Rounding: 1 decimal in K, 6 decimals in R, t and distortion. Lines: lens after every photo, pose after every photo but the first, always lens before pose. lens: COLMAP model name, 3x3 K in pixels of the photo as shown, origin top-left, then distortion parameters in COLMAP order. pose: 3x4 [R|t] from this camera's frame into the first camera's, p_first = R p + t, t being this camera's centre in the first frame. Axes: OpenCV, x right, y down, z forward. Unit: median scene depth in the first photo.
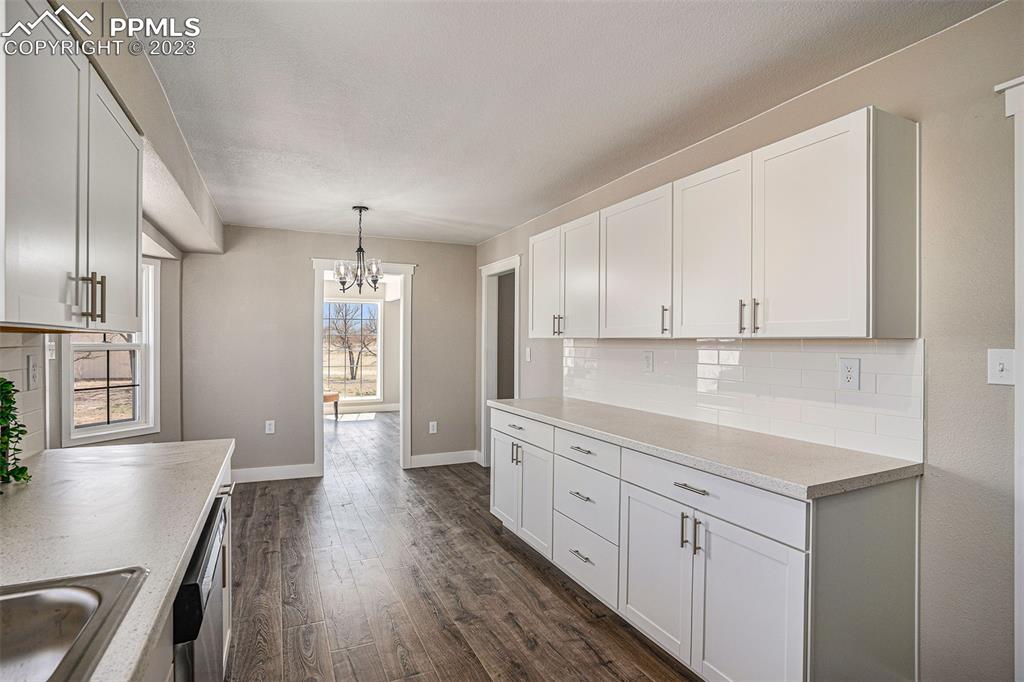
lens RADIAL K [[505.7, 0, 511.2], [0, 505.7, 346.3], [0, 0, 1]] dist [-0.002820, -0.000170]
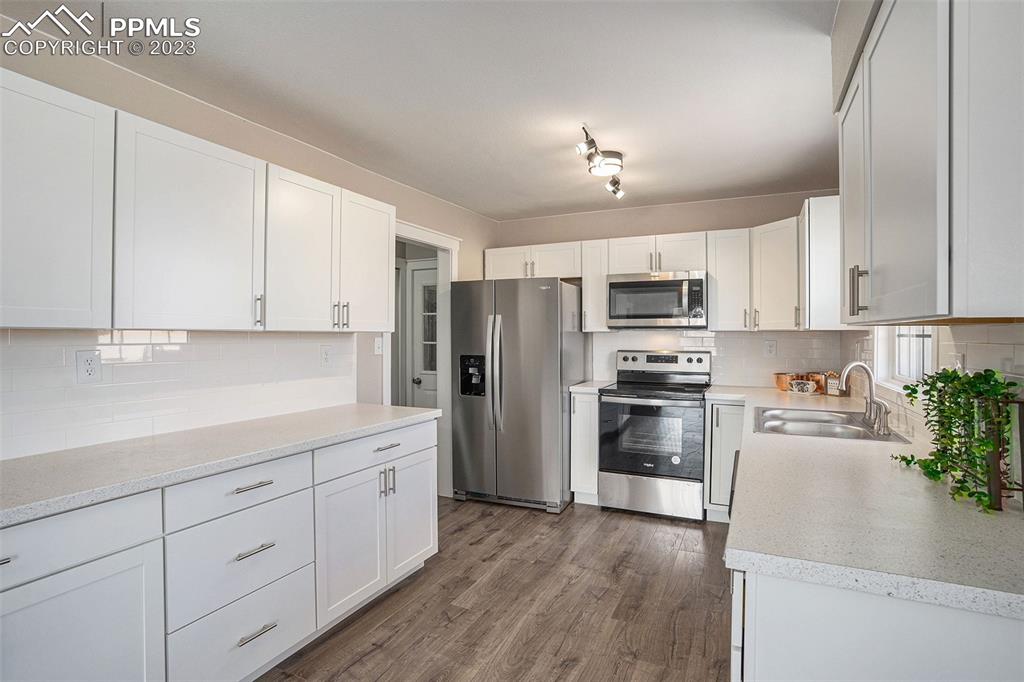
lens RADIAL K [[505.7, 0, 511.6], [0, 505.7, 333.8], [0, 0, 1]] dist [-0.002820, -0.000170]
pose [[-0.622459, -0.003119, 0.782646, -0.693667], [0.003005, 0.999975, 0.006376, -0.015948], [-0.782646, 0.006321, -0.622434, 1.248557]]
